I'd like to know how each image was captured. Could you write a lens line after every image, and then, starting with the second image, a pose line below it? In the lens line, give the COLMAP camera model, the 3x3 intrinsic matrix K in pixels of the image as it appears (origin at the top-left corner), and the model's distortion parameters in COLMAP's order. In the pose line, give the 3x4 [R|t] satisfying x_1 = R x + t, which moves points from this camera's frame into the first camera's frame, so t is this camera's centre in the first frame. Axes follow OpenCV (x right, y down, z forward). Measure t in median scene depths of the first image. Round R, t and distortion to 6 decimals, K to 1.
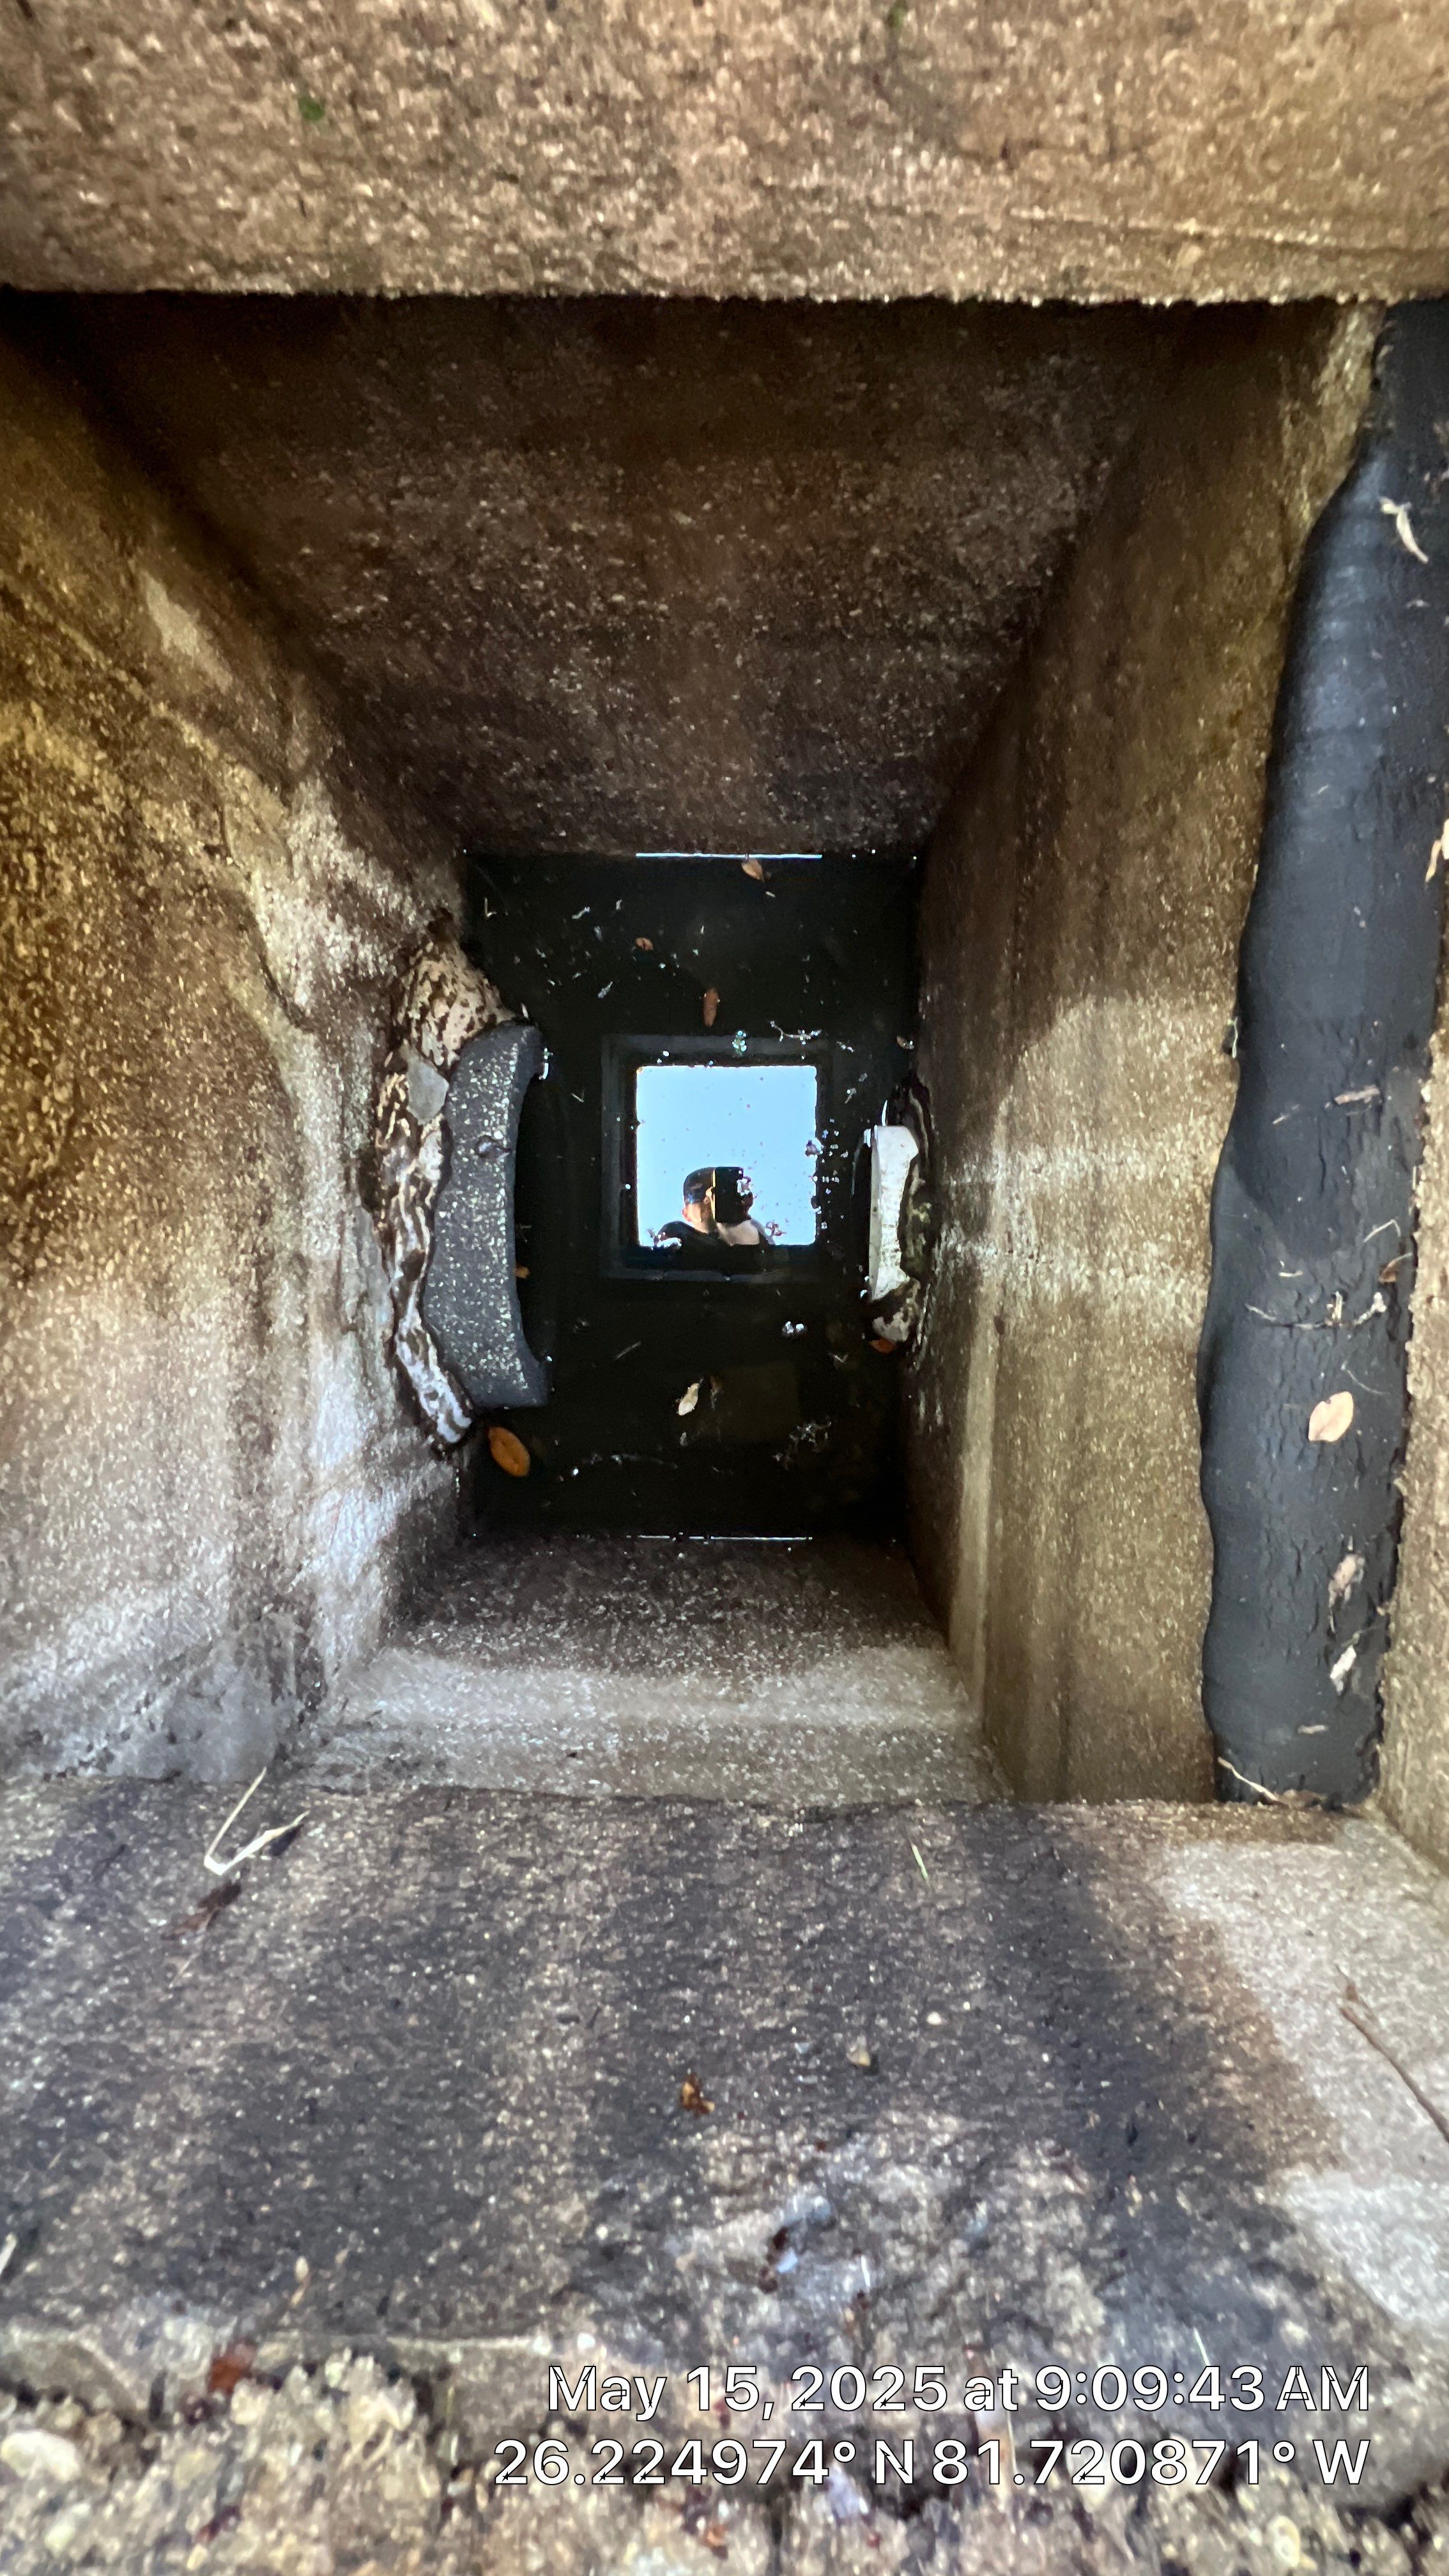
lens RADIAL K [[1028.8, 0, 737.1], [0, 1028.8, 1286.6], [0, 0, 1]] dist [-0.001643, -0.000203]
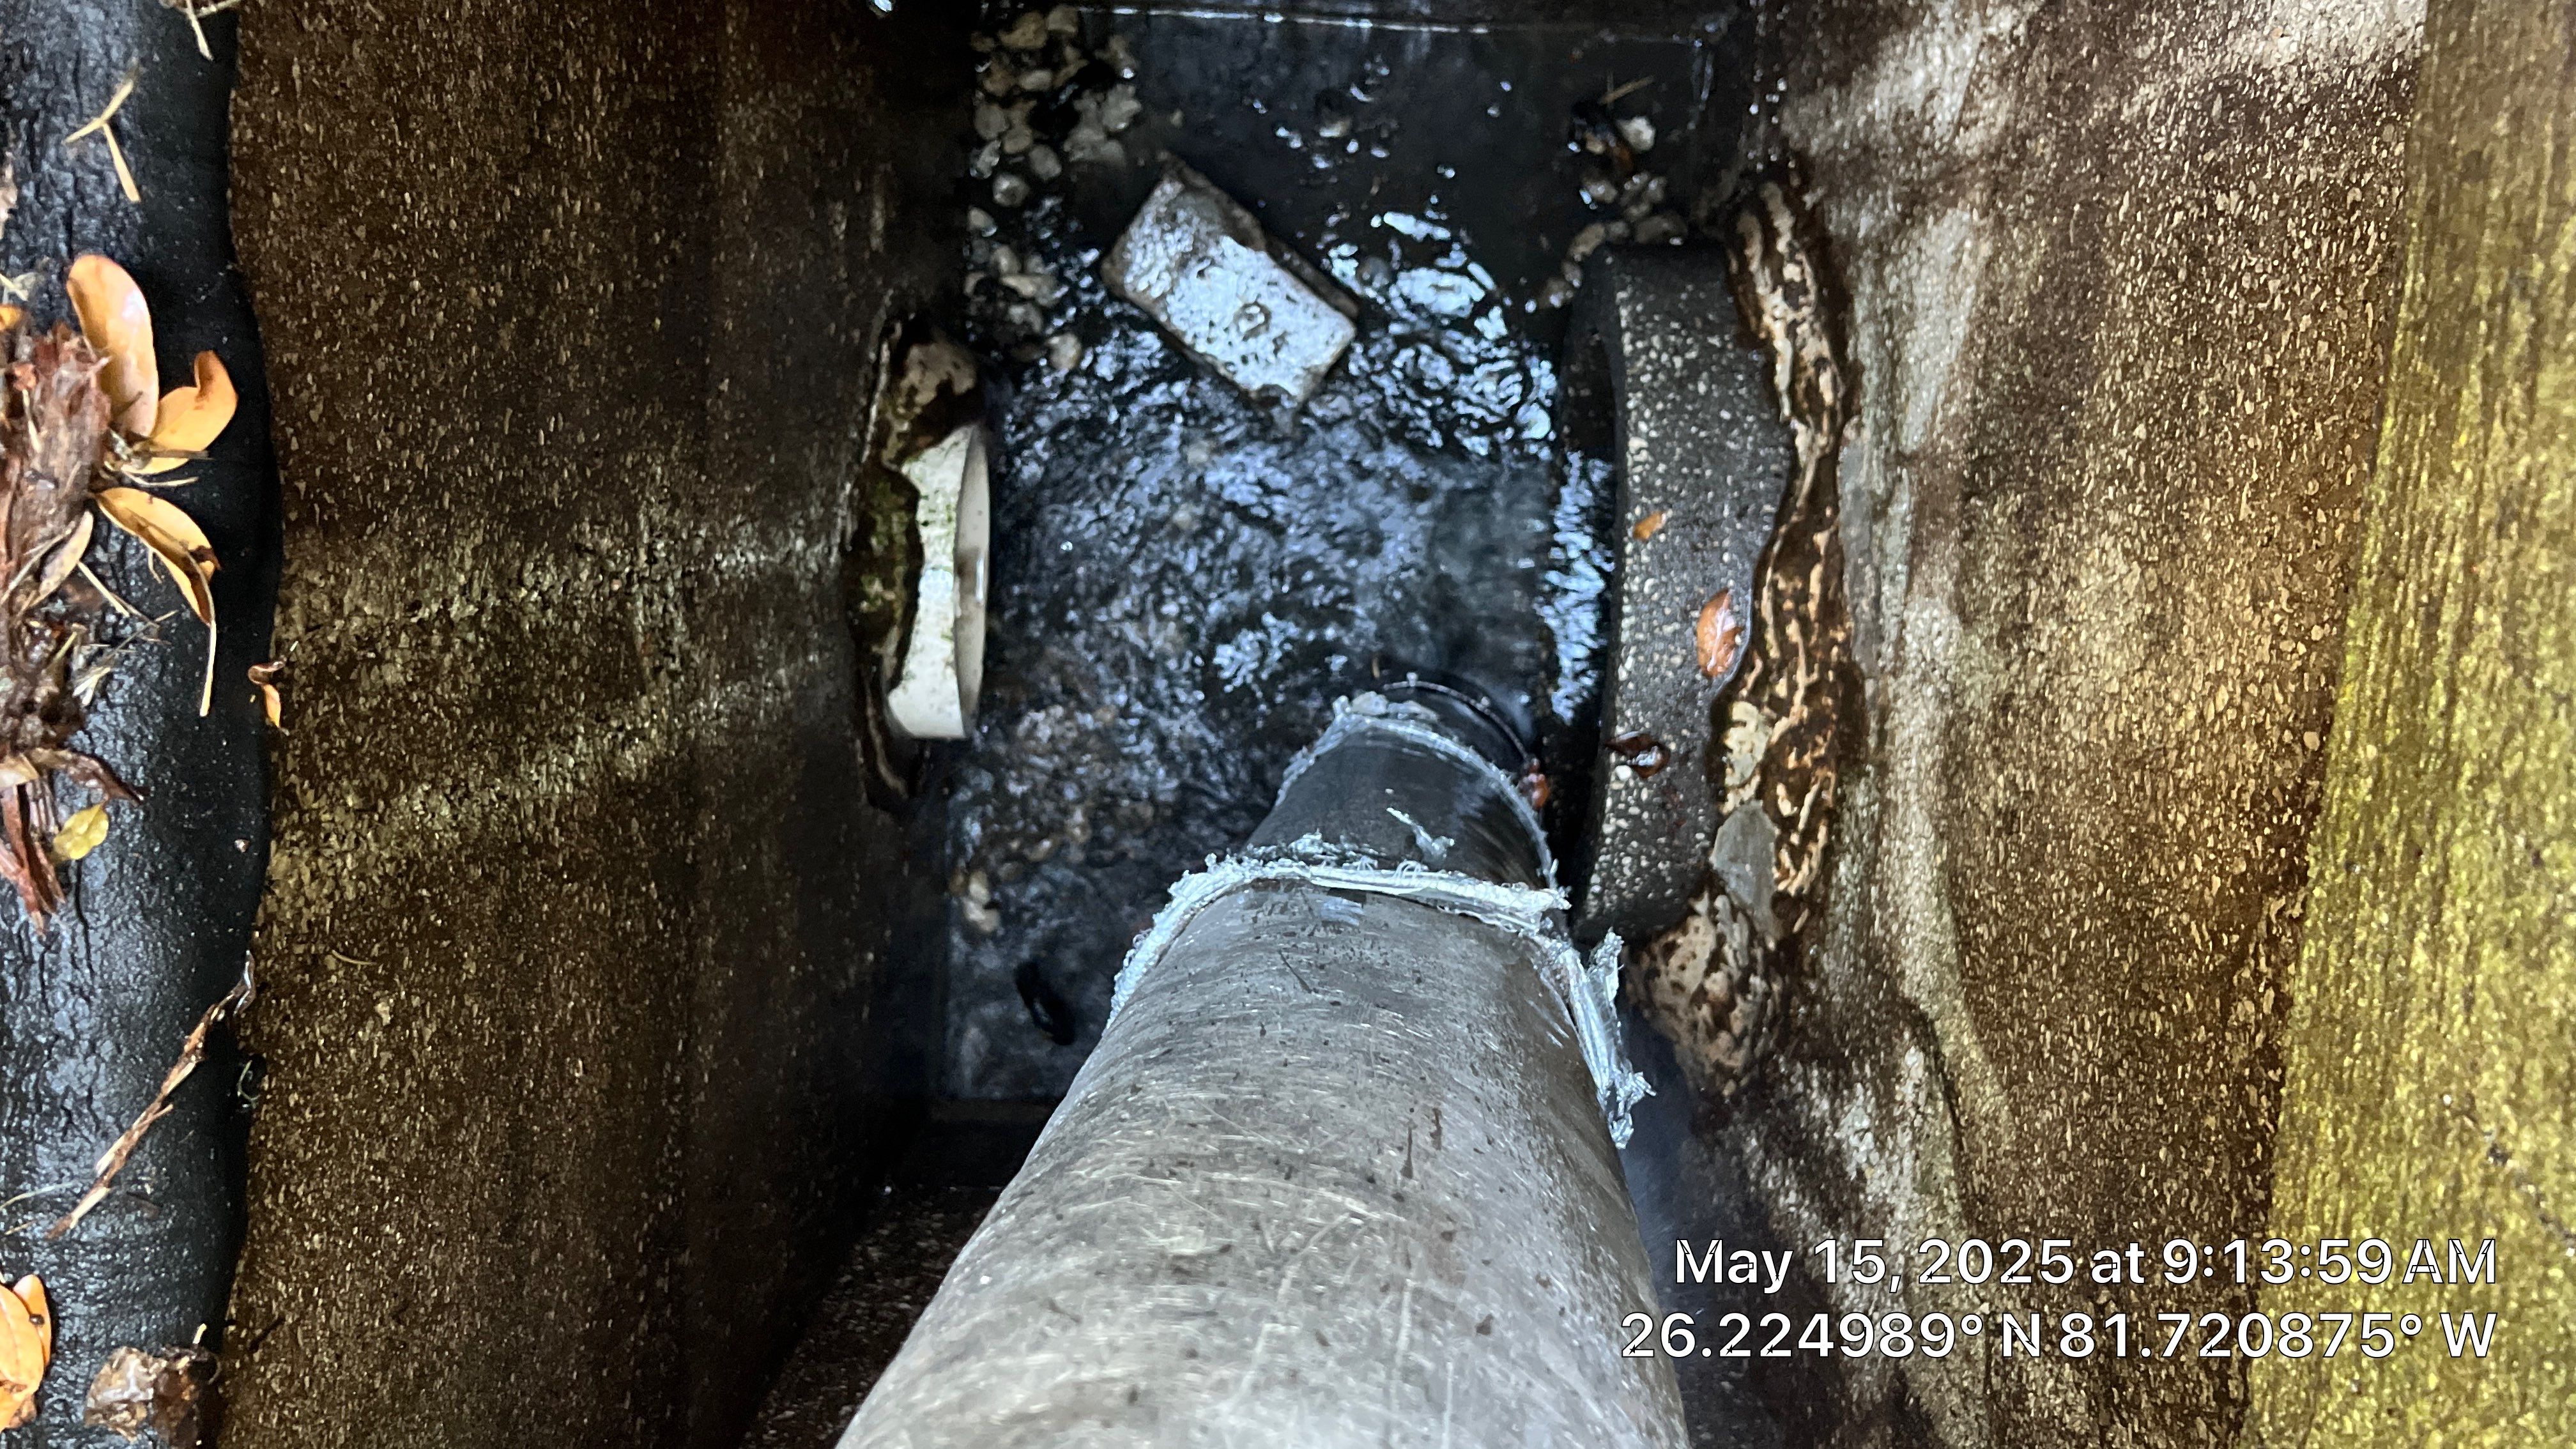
lens RADIAL K [[1950.9, 0, 1262.9], [0, 1950.9, 692.9], [0, 0, 1]] dist [0.039590, -0.053878]
pose [[-0.998929, -0.042958, 0.017210, -0.057179], [0.038943, -0.981229, -0.188871, 0.096280], [0.025000, -0.187998, 0.981851, -0.043374]]
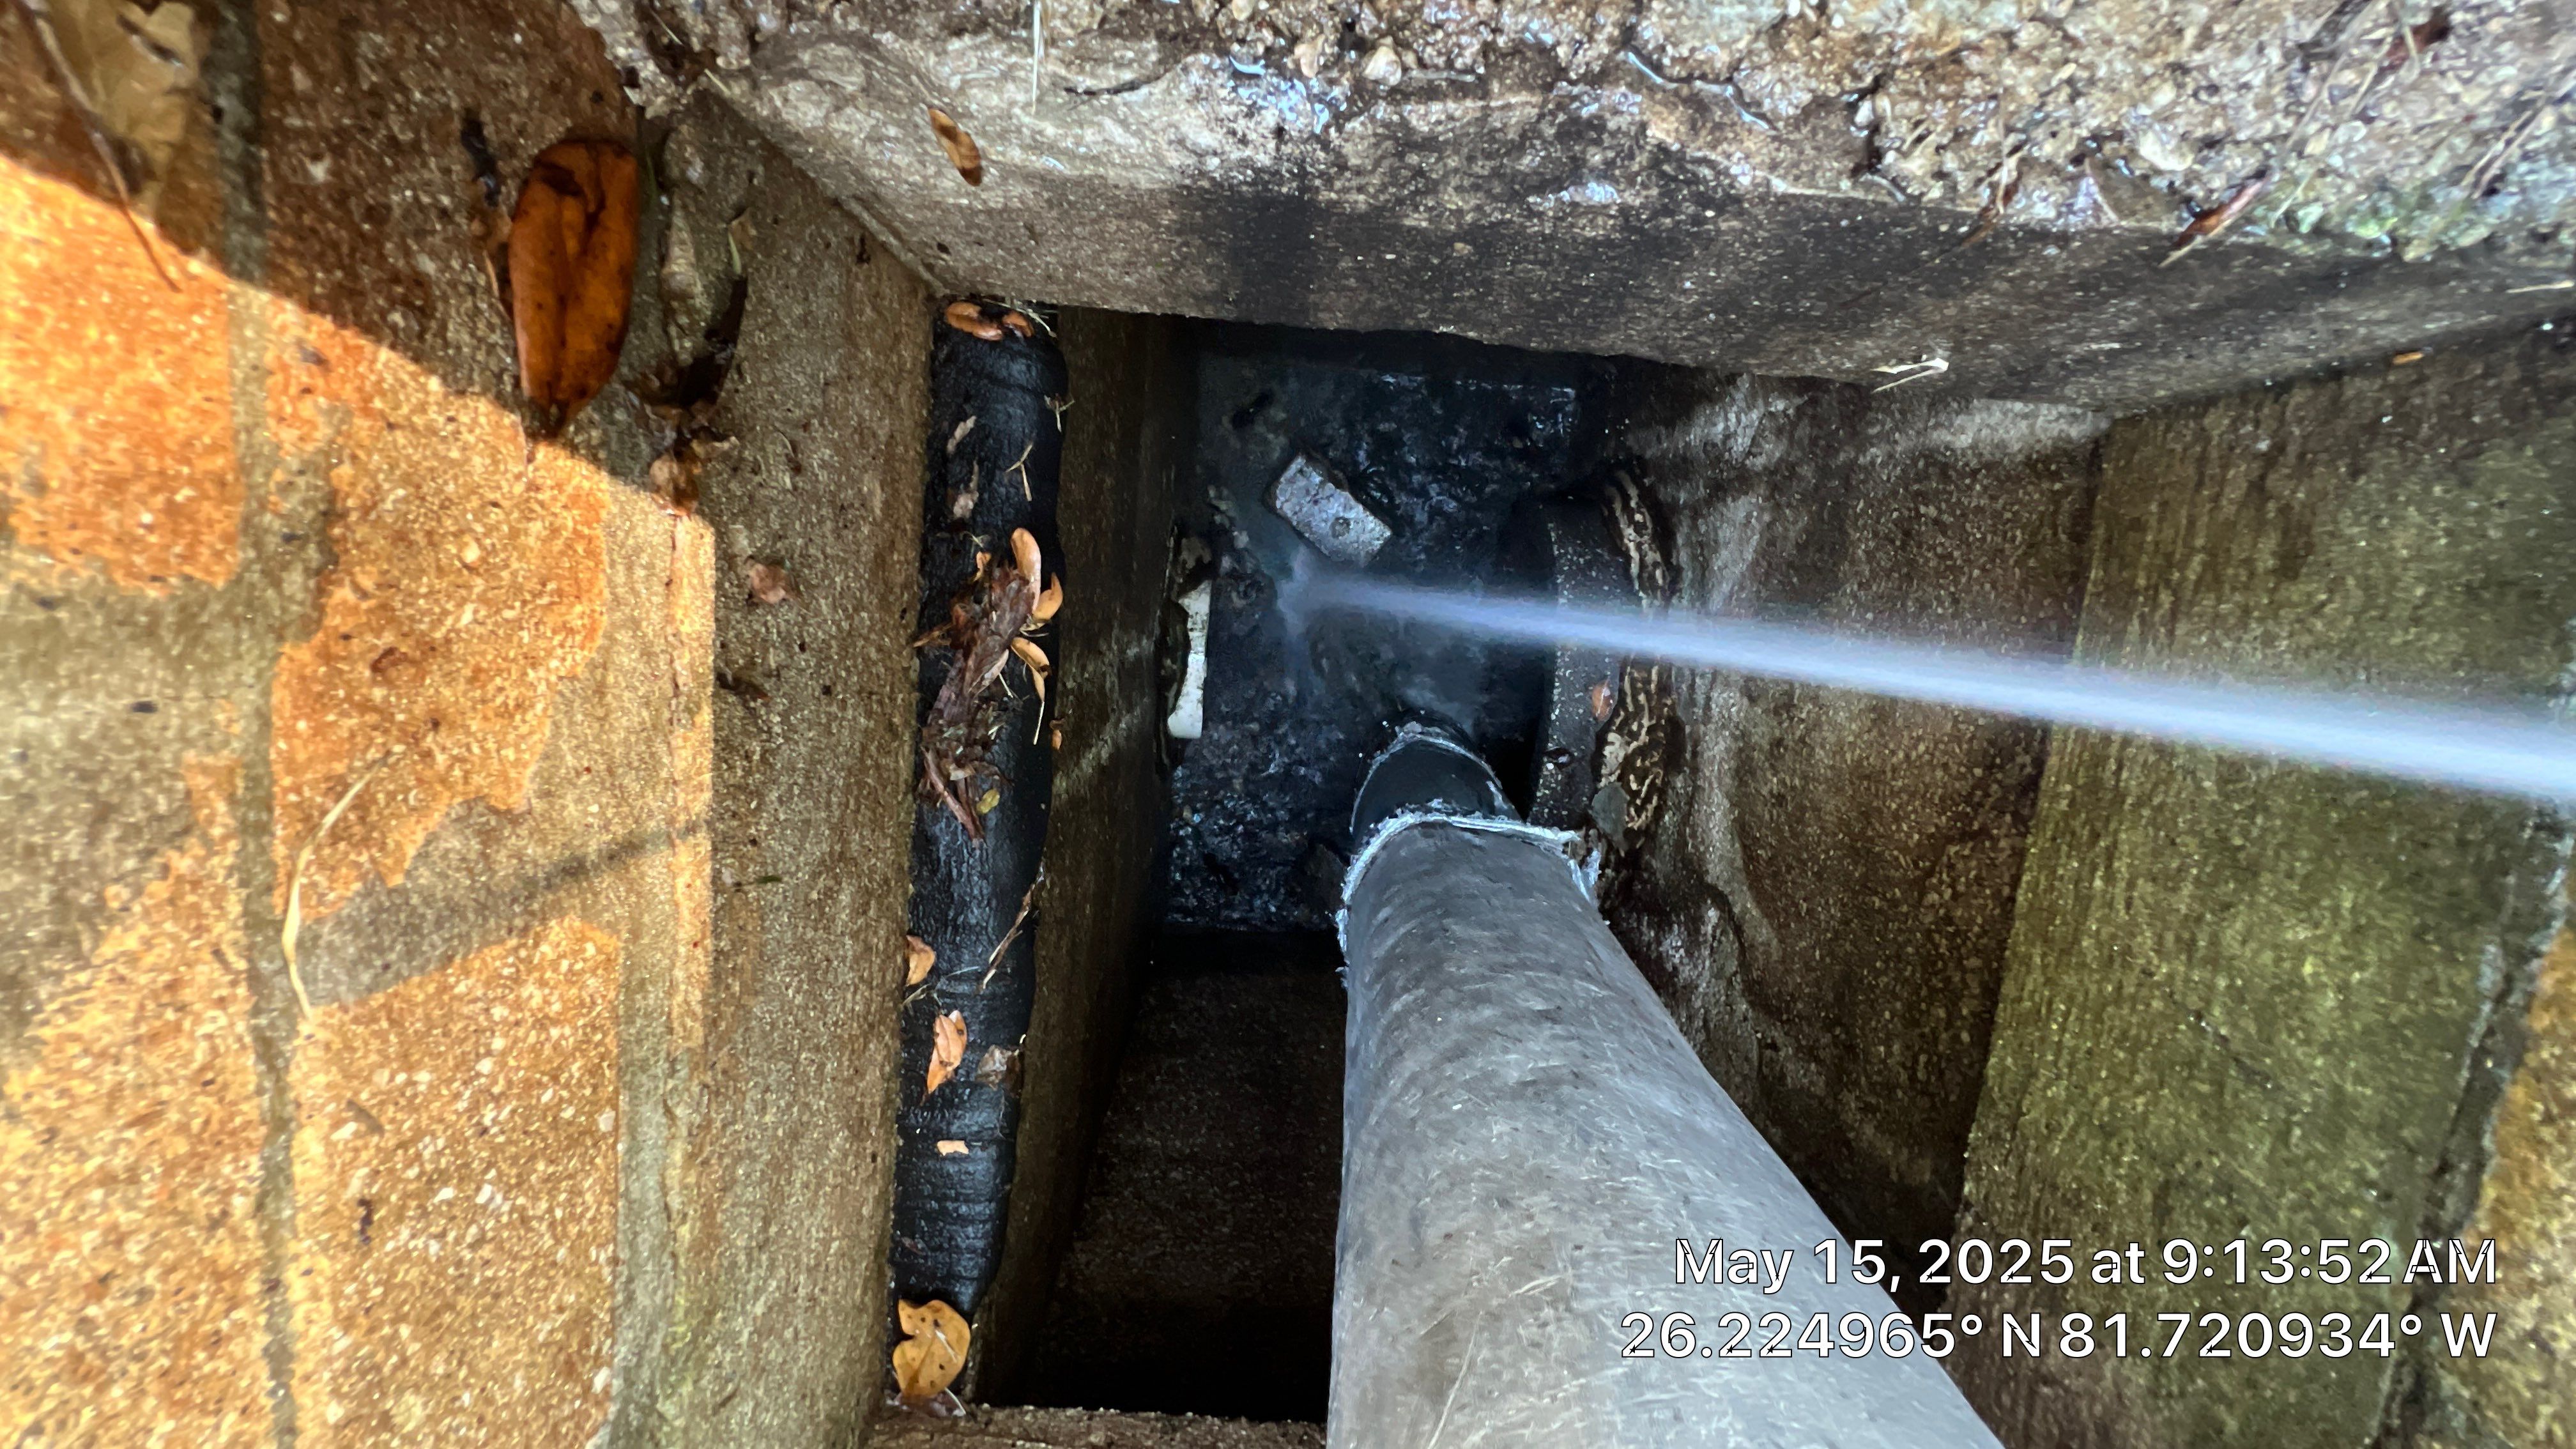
lens RADIAL K [[1029.7, 0, 1288.0], [0, 1029.7, 724.5], [0, 0, 1]] dist [-0.004357, -0.000518]
pose [[-0.997521, -0.067270, -0.020668, 0.084544], [0.070080, -0.976371, -0.204420, 0.114776], [-0.006428, -0.205362, 0.978665, -0.087791]]
